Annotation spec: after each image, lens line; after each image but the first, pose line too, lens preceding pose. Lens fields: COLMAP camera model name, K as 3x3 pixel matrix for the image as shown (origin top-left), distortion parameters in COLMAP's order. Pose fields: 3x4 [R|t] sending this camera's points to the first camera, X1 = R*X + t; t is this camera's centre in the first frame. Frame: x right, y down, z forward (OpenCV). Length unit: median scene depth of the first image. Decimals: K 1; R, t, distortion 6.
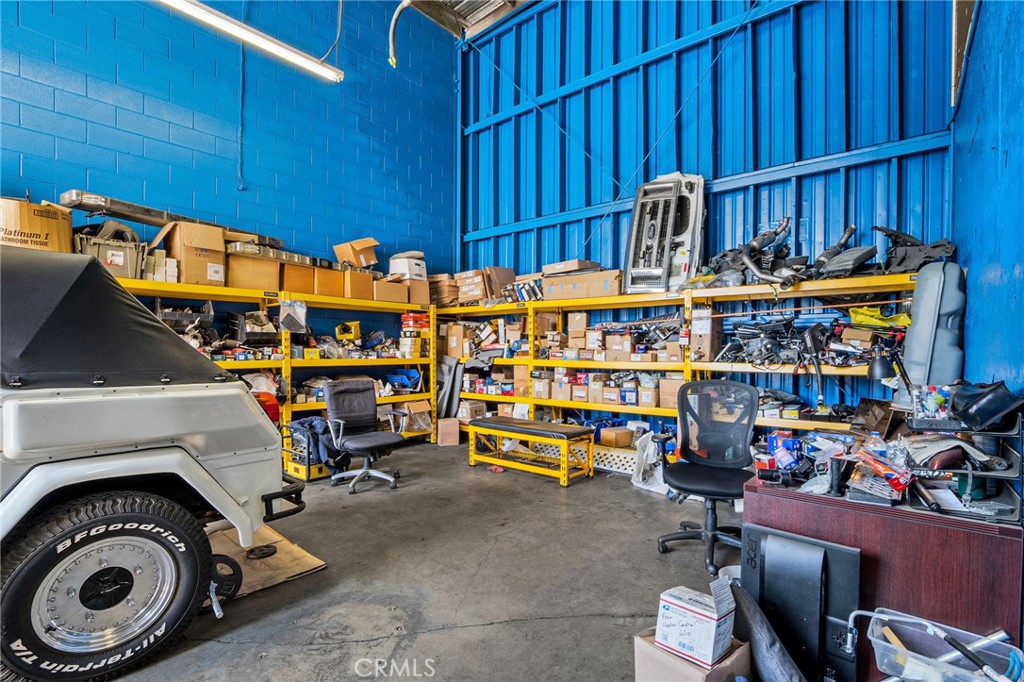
lens RADIAL K [[464.1, 0, 518.6], [0, 464.1, 345.5], [0, 0, 1]] dist [-0.029933, 0.000270]
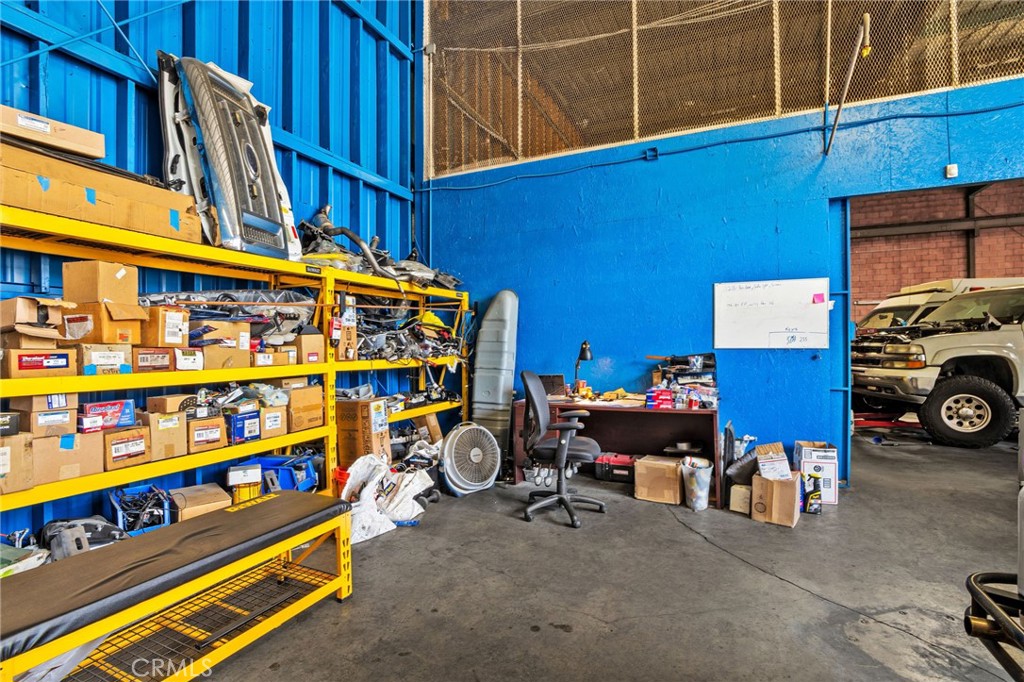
lens RADIAL K [[464.1, 0, 518.6], [0, 464.1, 345.5], [0, 0, 1]] dist [-0.029933, 0.000270]
pose [[-0.281371, -0.000075, 0.959599, -0.413127], [-0.002310, 0.999997, -0.000600, 0.006826], [-0.959596, -0.002386, -0.281370, 0.833415]]
